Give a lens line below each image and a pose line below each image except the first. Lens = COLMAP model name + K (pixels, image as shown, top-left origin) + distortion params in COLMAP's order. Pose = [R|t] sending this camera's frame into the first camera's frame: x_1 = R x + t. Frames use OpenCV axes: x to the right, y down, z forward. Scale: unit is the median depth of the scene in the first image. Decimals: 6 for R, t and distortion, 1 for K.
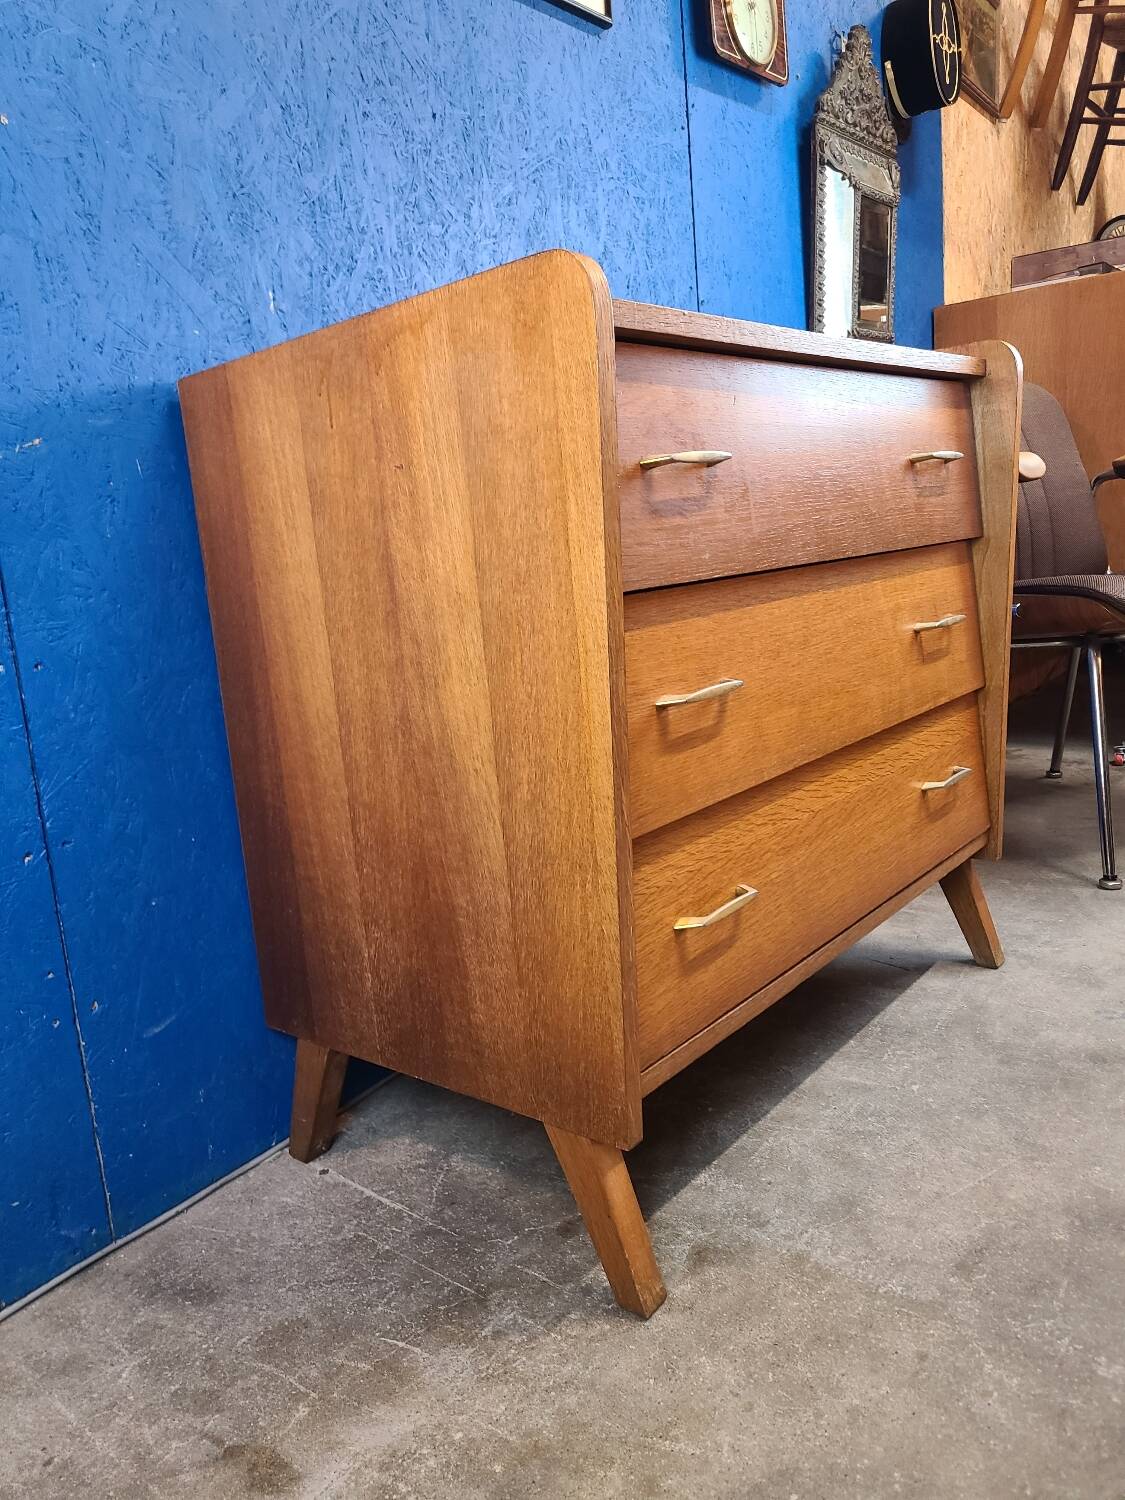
lens RADIAL K [[1131.2, 0, 552.2], [0, 1131.2, 738.3], [0, 0, 1]] dist [0.059657, -0.052546]
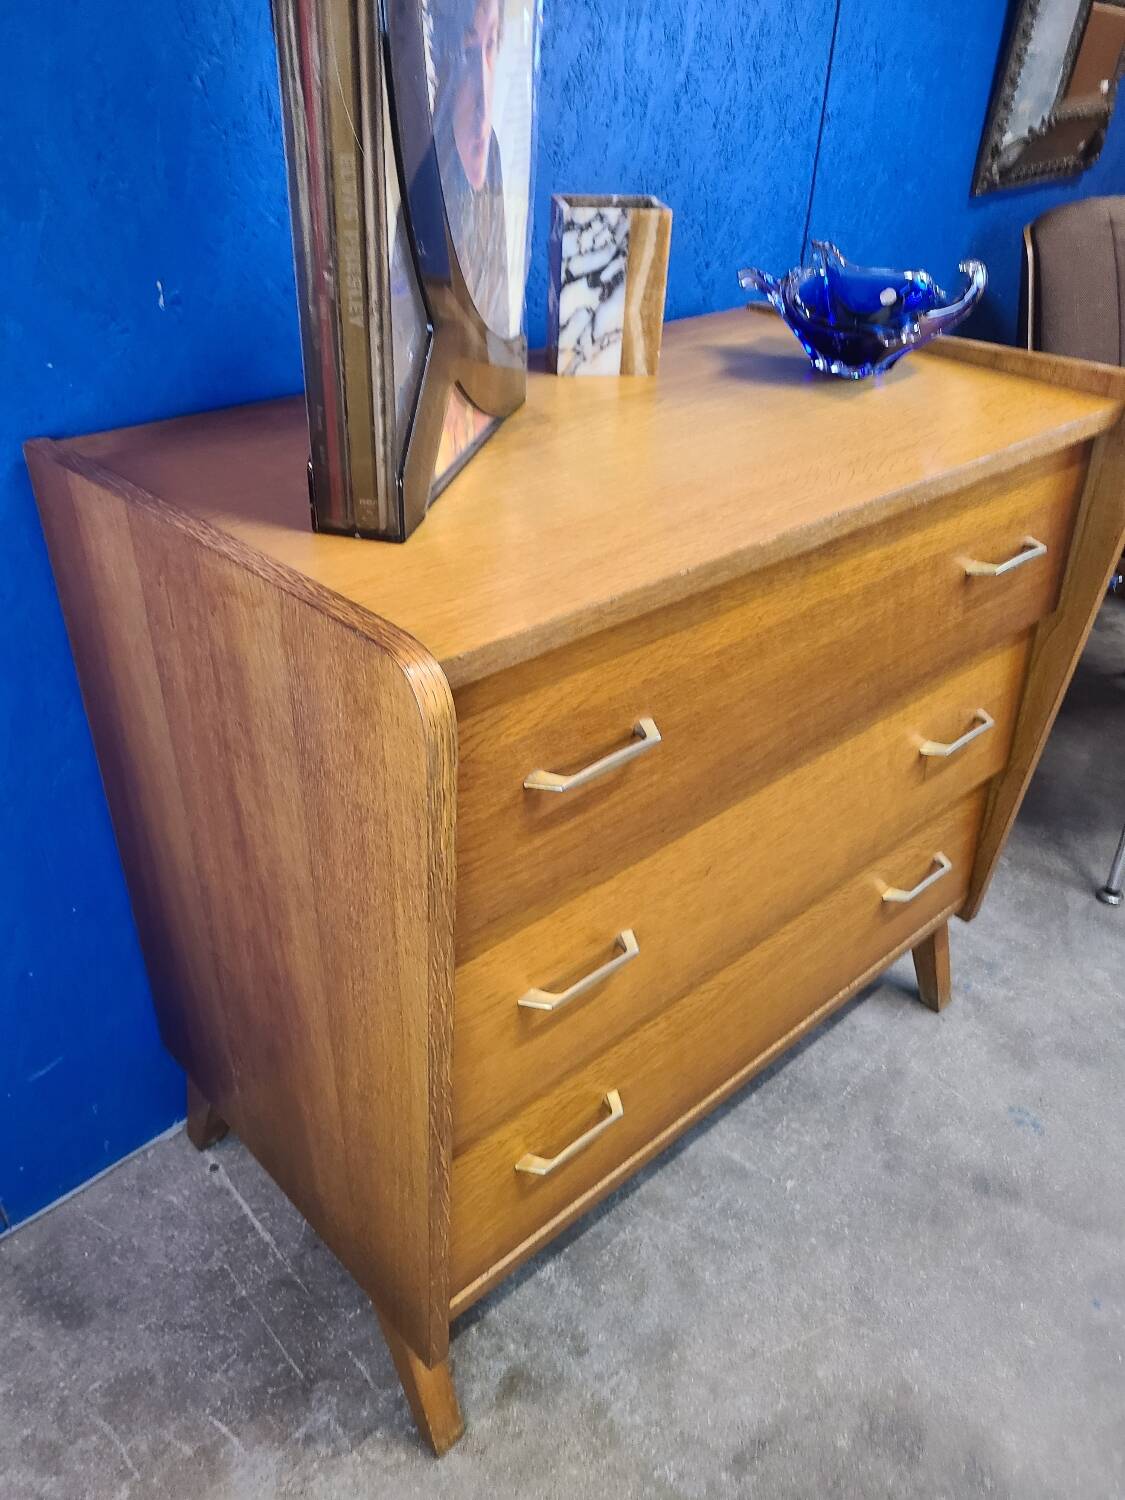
lens RADIAL K [[1131.2, 0, 554.7], [0, 1131.2, 774.7], [0, 0, 1]] dist [0.059657, -0.052546]
pose [[0.983899, 0.172107, -0.048187, 0.110001], [-0.137298, 0.900454, 0.412713, -0.470519], [0.114421, -0.399451, 0.909586, 0.219469]]
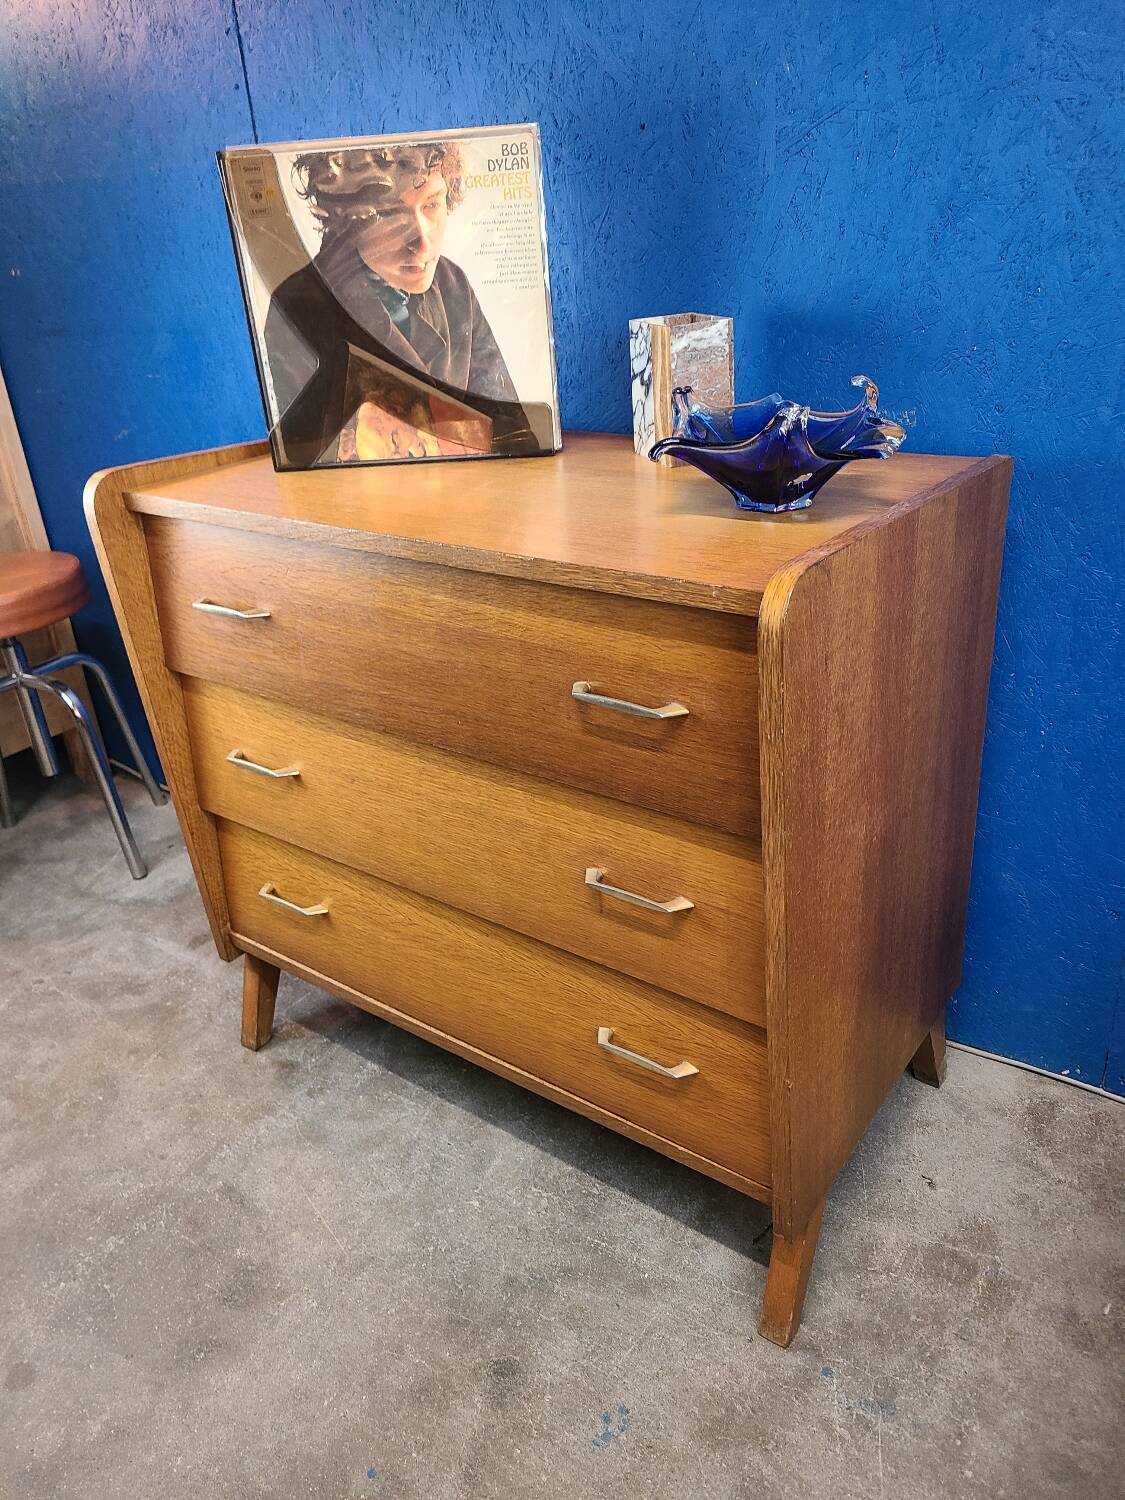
lens RADIAL K [[1131.2, 0, 560.0], [0, 1131.2, 752.3], [0, 0, 1]] dist [0.059657, -0.052546]
pose [[0.055176, 0.510065, -0.858364, 1.165381], [-0.114617, 0.857226, 0.502022, -0.690285], [0.991876, 0.070684, 0.105761, 1.058135]]
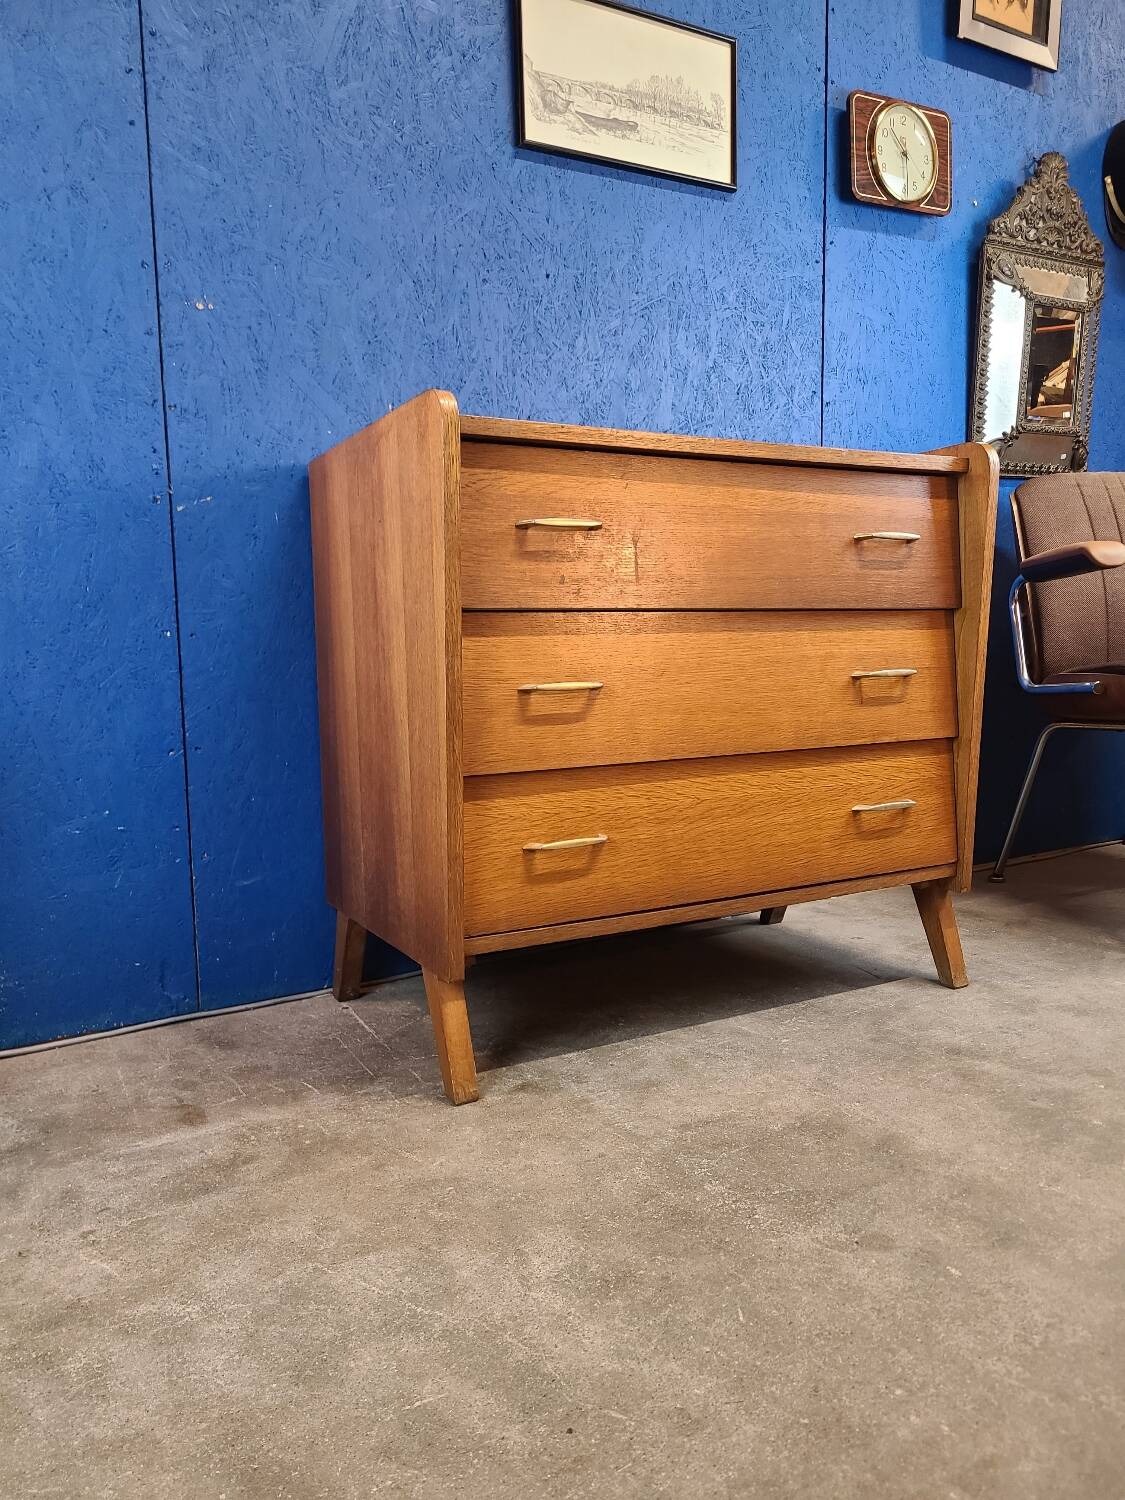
lens RADIAL K [[1131.2, 0, 569.2], [0, 1131.2, 758.8], [0, 0, 1]] dist [0.059657, -0.052546]
pose [[0.930783, 0.111056, -0.348297, 0.559574], [-0.127342, 0.991565, -0.024142, 0.071947], [0.342678, 0.066823, 0.937073, -0.281493]]
